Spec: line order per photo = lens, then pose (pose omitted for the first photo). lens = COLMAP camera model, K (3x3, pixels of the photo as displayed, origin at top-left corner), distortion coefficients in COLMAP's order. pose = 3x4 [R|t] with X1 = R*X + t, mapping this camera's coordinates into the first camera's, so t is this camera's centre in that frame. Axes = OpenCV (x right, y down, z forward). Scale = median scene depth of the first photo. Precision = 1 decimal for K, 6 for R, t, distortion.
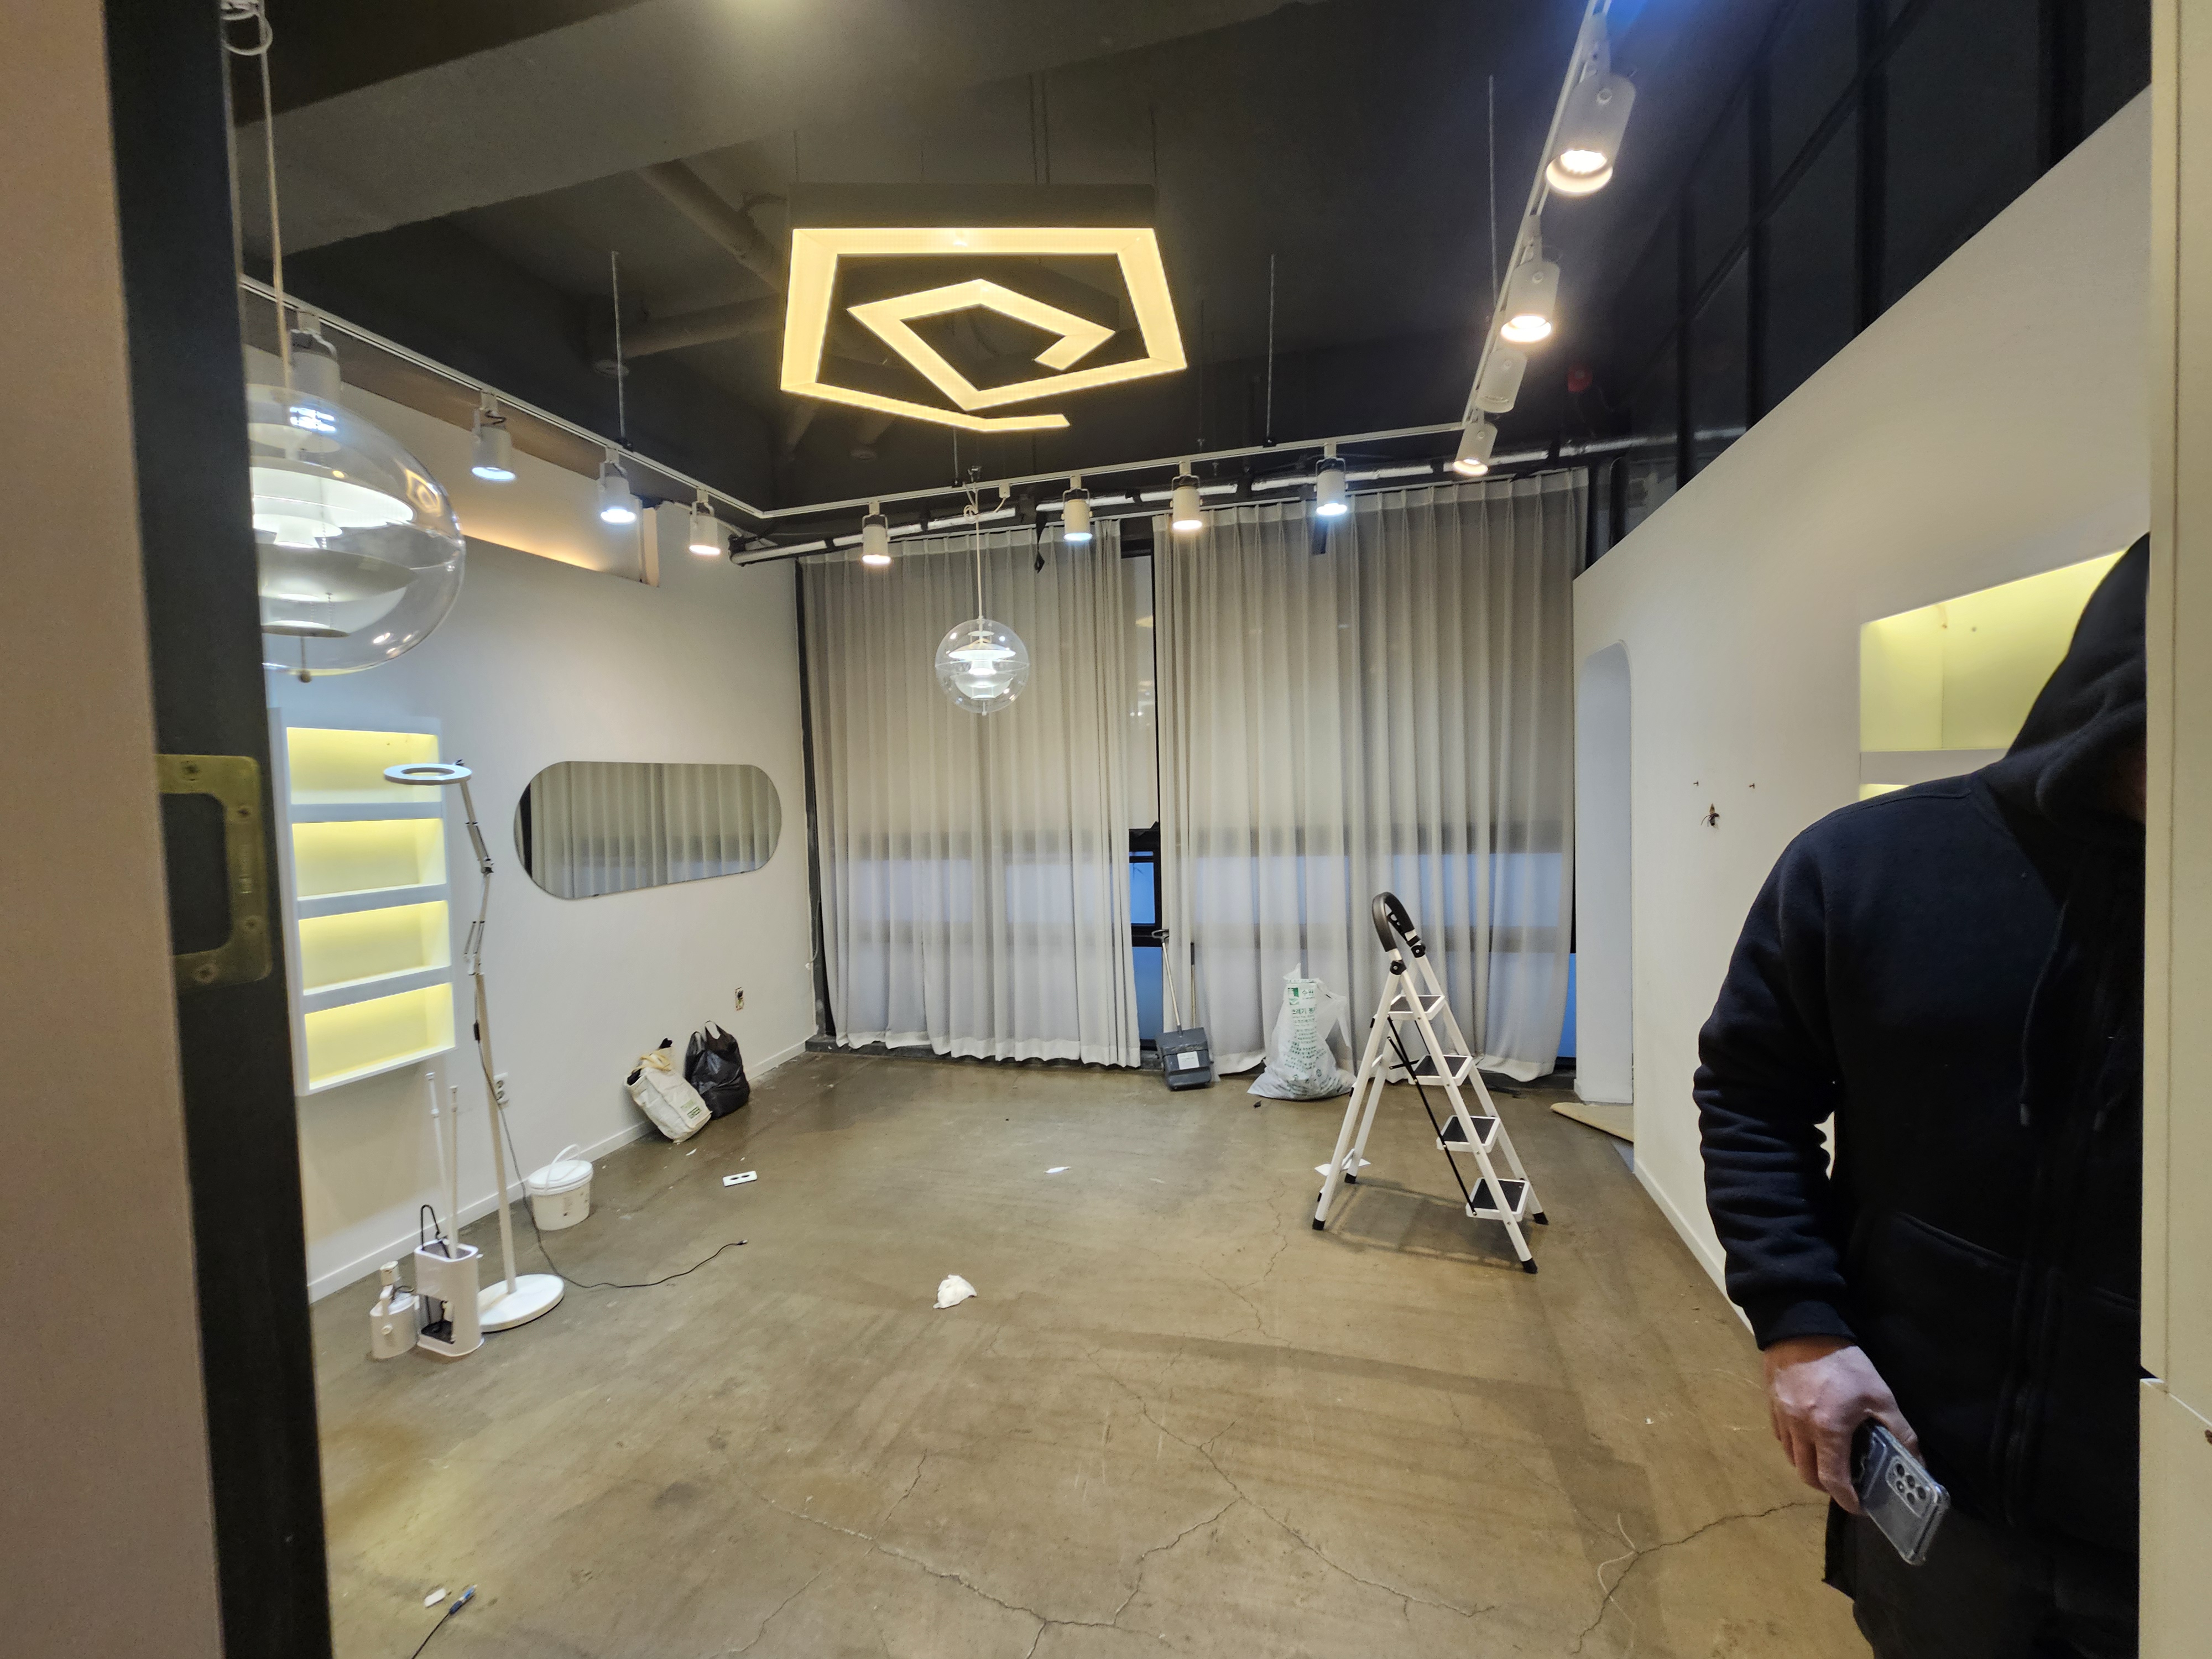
lens RADIAL K [[901.3, 0, 1112.5], [0, 901.3, 824.2], [0, 0, 1]] dist [-0.002428, 0.000147]
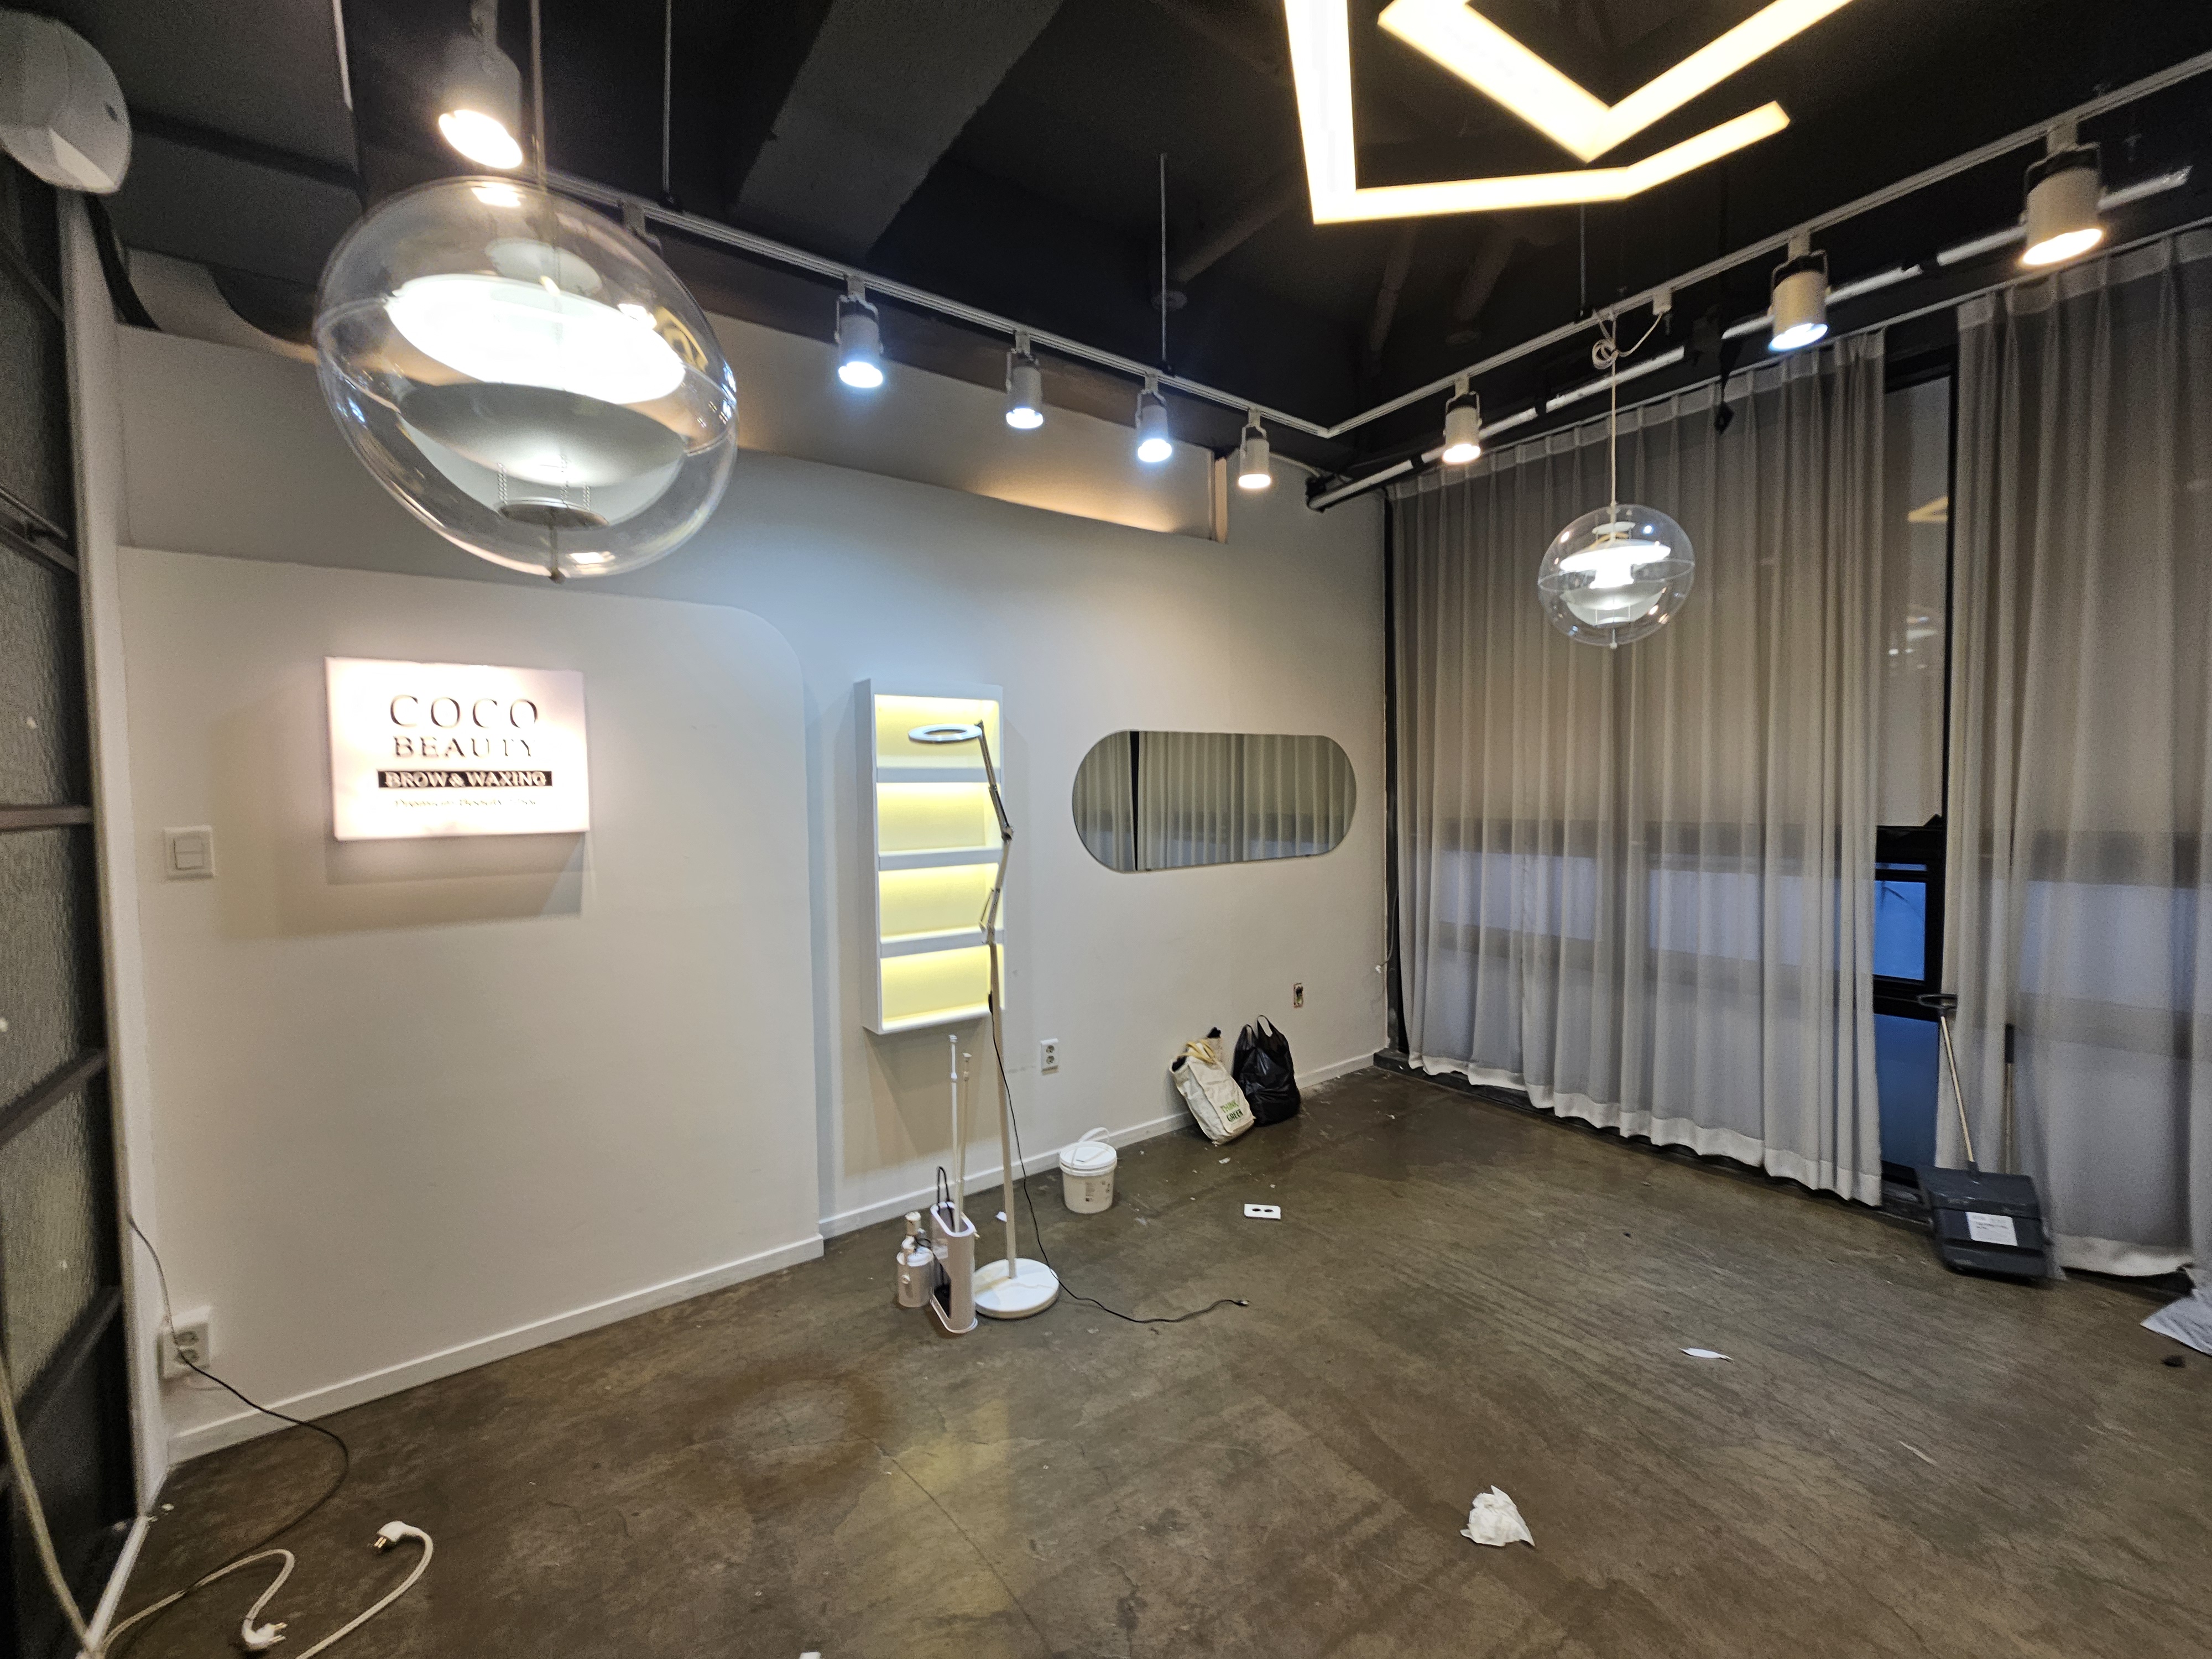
lens RADIAL K [[901.3, 0, 1102.1], [0, 901.3, 822.6], [0, 0, 1]] dist [-0.002428, 0.000147]
pose [[0.774240, 0.041381, -0.631537, -0.005290], [-0.032860, 0.999143, 0.025183, 0.006390], [0.632038, 0.001255, 0.774936, 0.220166]]
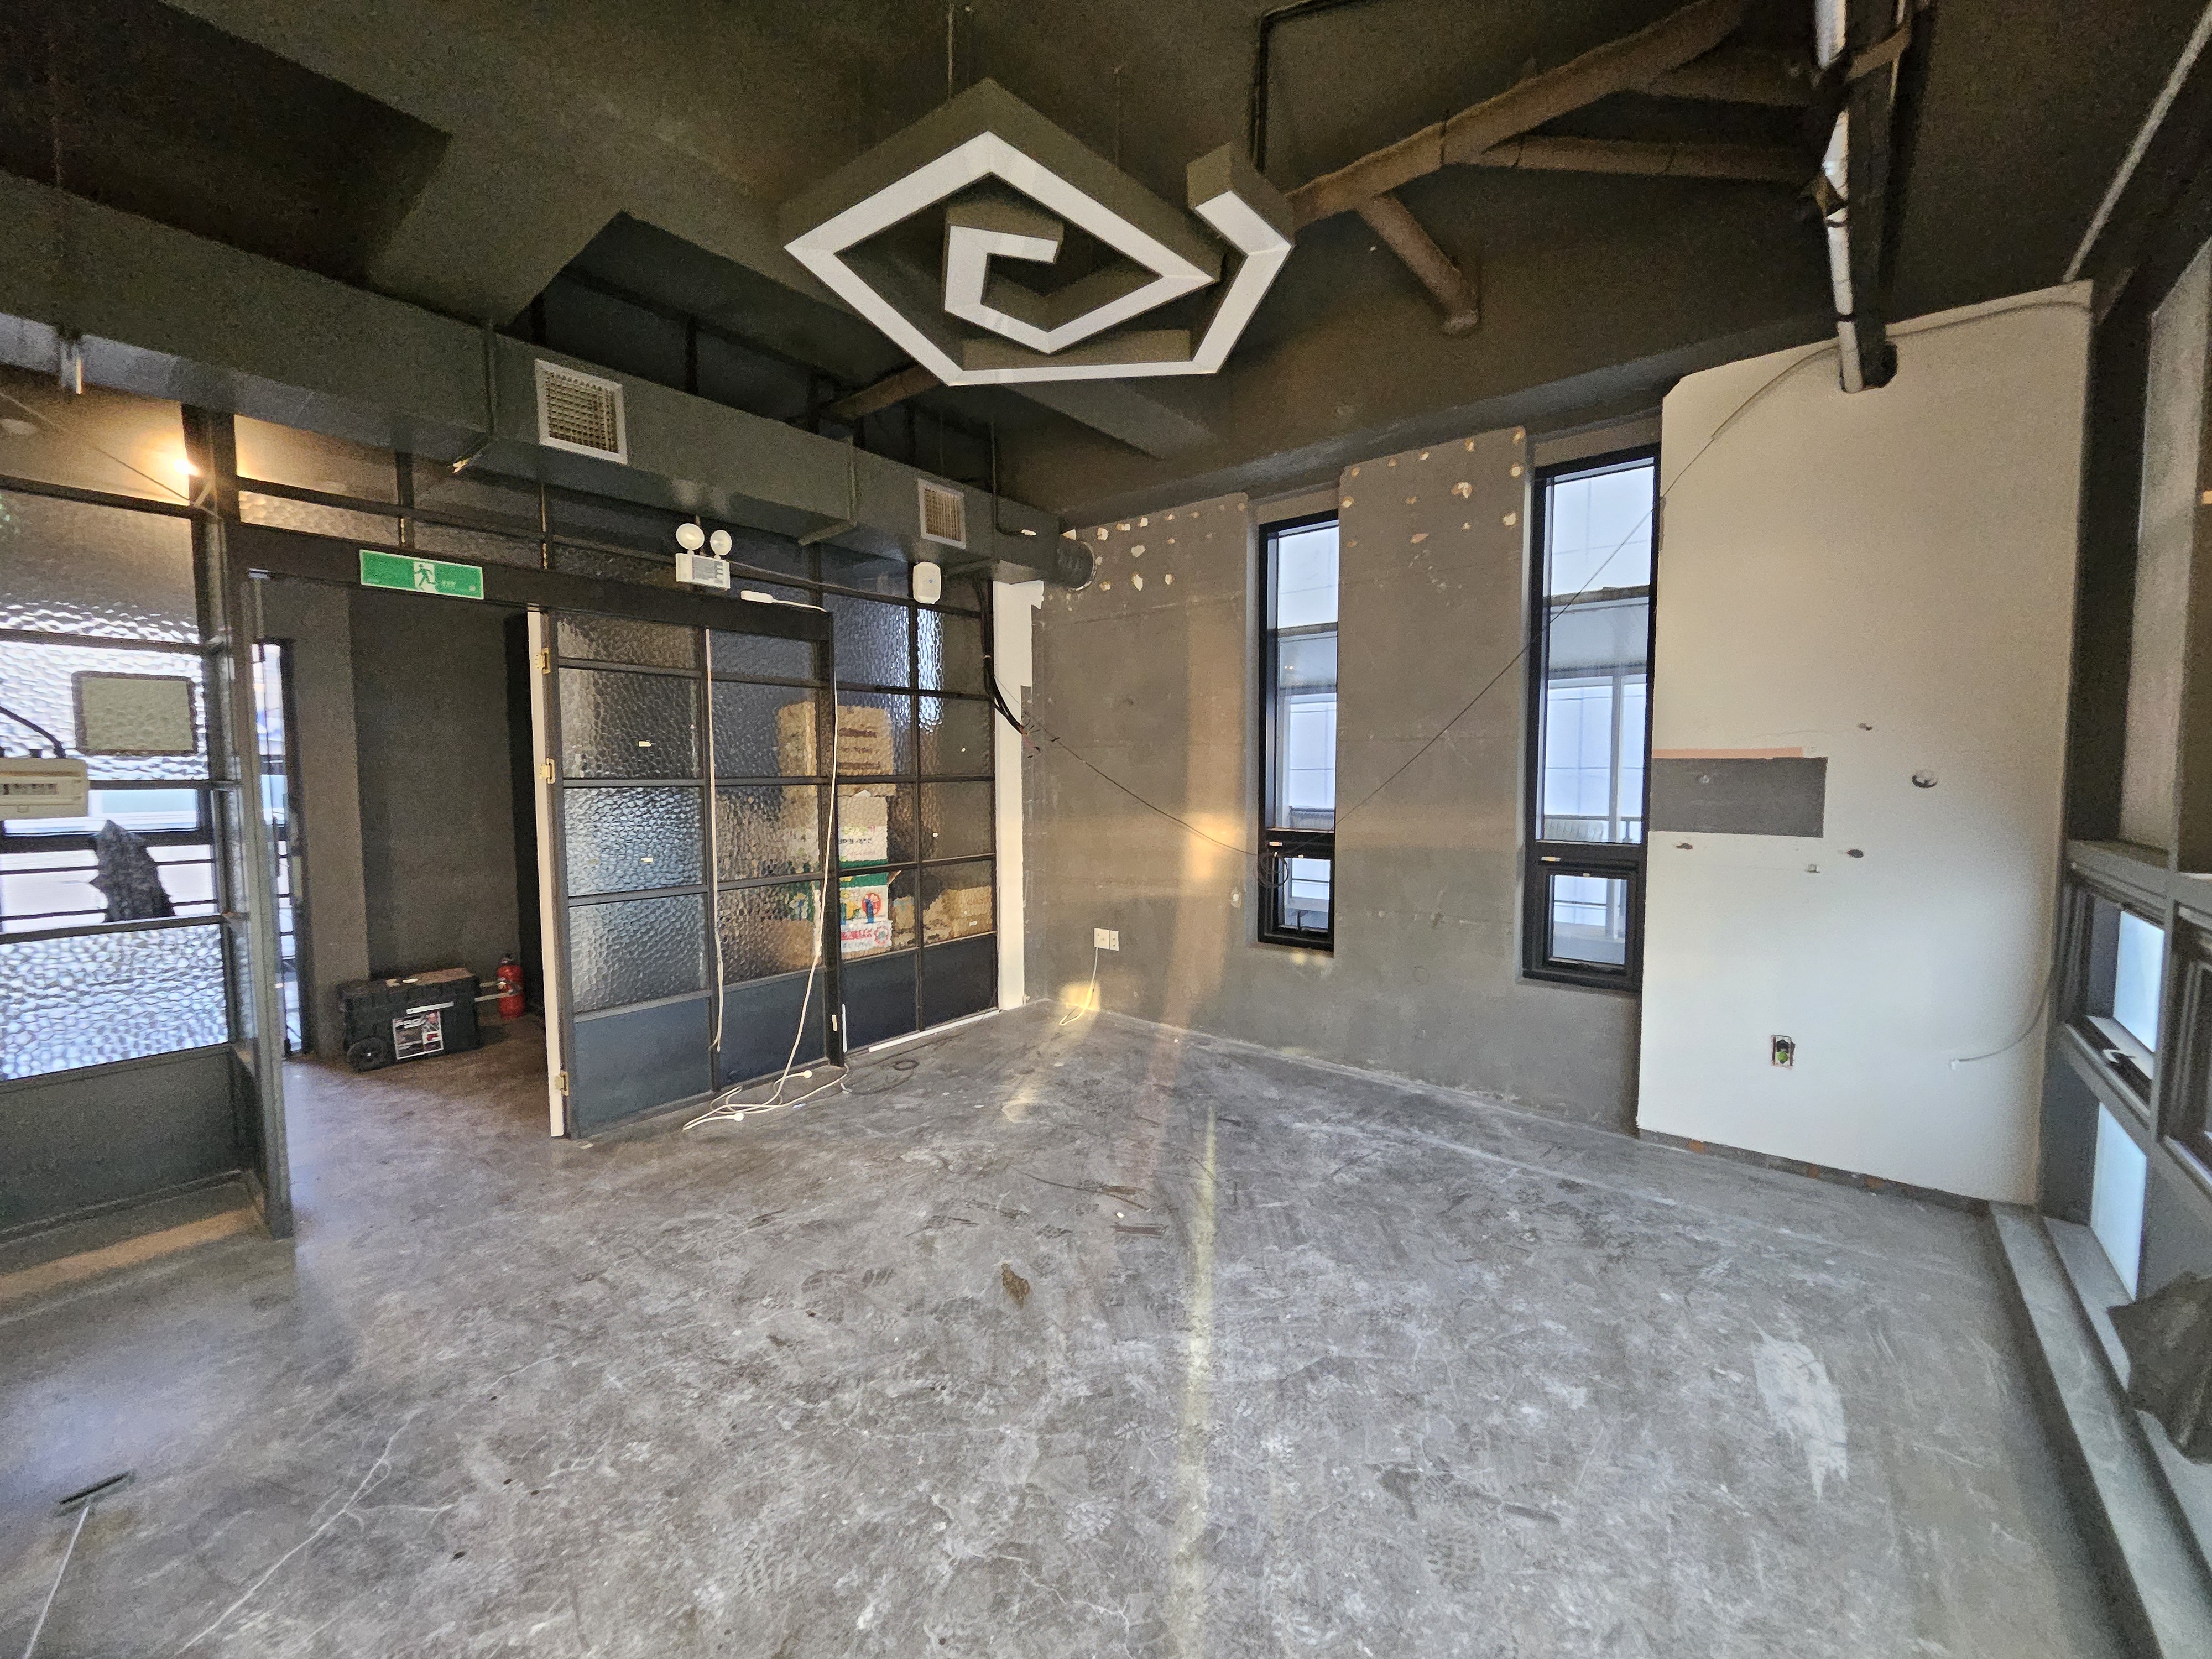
lens RADIAL K [[870.0, 0, 1105.6], [0, 870.0, 827.5], [0, 0, 1]] dist [-0.008808, -0.000465]
pose [[-0.421089, 0.088715, -0.902670, 0.470744], [-0.016555, 0.994288, 0.105442, -0.045242], [0.906868, 0.059344, -0.417215, 0.974448]]
